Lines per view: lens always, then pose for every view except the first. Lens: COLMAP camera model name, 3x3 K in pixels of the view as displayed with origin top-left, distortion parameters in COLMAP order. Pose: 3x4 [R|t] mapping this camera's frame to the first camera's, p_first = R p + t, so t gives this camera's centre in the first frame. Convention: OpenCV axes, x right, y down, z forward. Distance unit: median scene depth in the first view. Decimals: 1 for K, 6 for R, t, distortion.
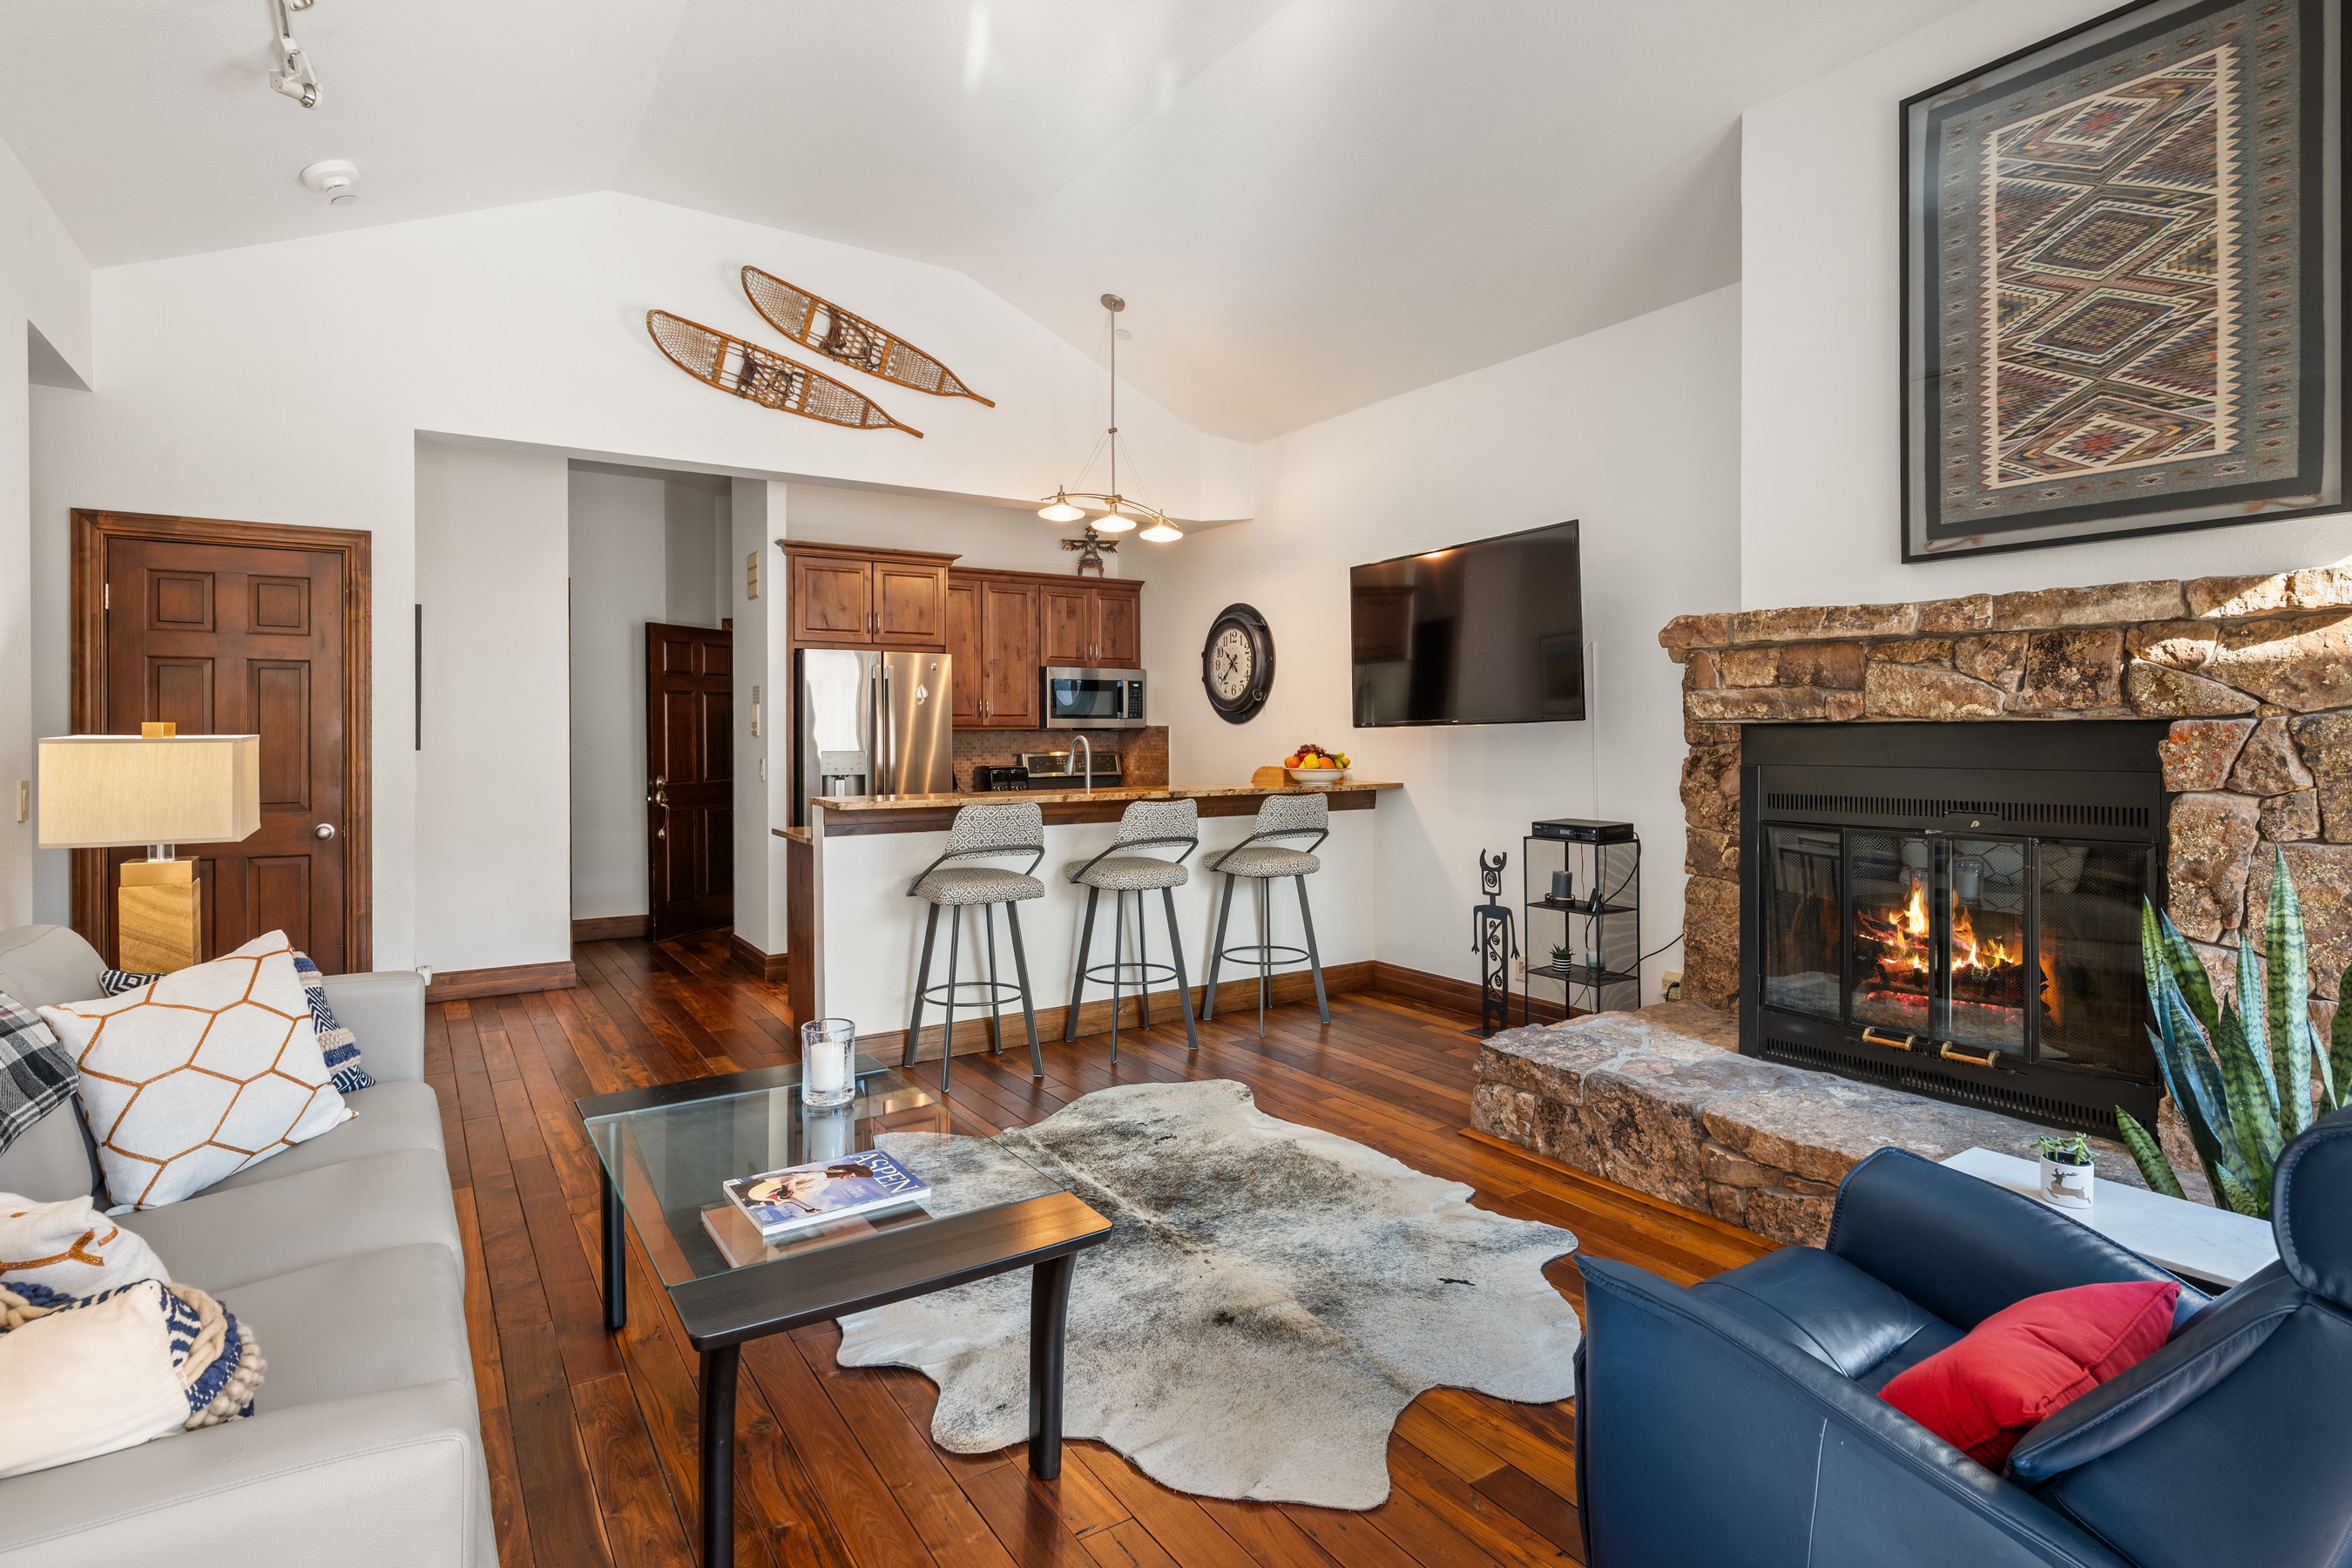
lens RADIAL K [[1193.2, 0, 1203.9], [0, 1193.2, 714.3], [0, 0, 1]] dist [-0.001208, 0.000887]
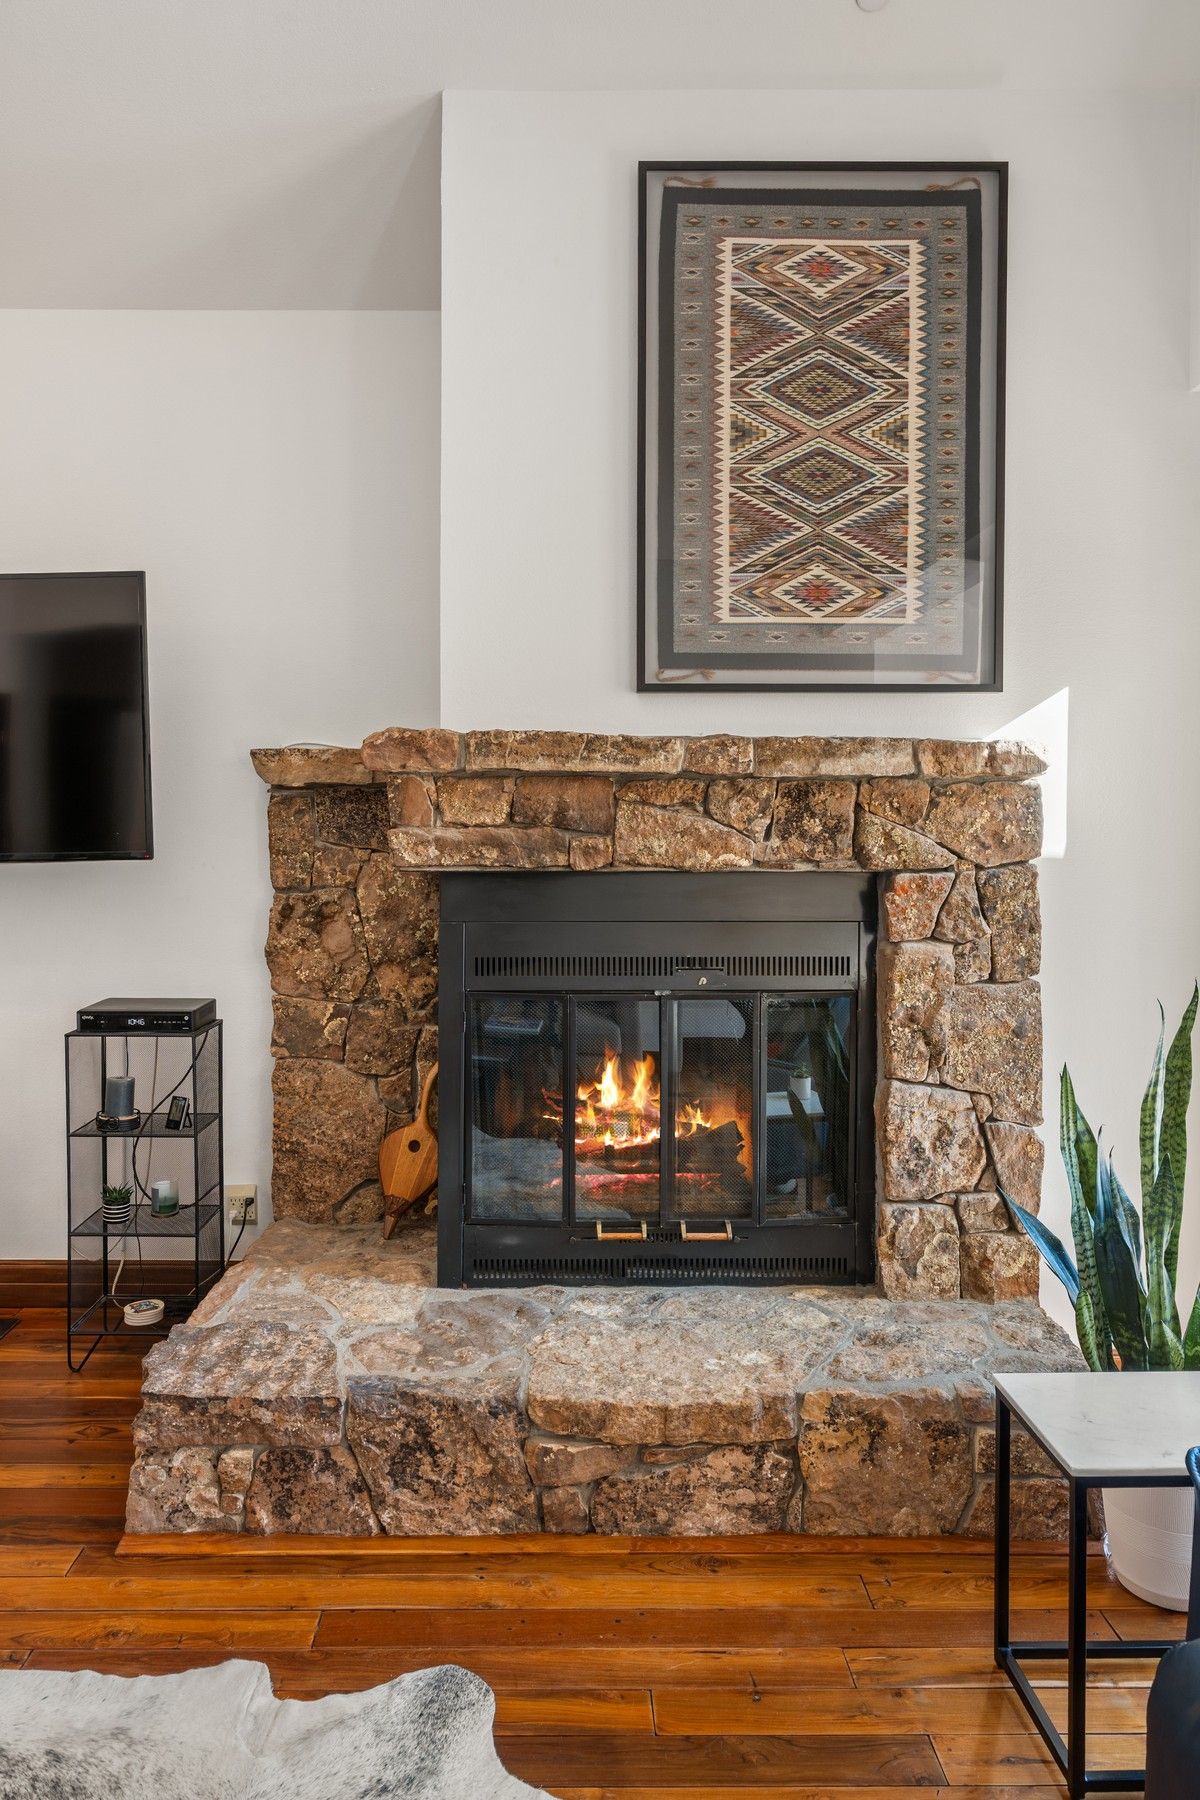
lens RADIAL K [[1218.5, 0, 561.2], [0, 1218.5, 851.9], [0, 0, 1]] dist [-0.004556, 0.006557]
pose [[0.558982, -0.005139, 0.829164, -0.146558], [-0.018394, 0.999658, 0.018596, -0.017740], [-0.828976, -0.025647, 0.558696, 0.409772]]
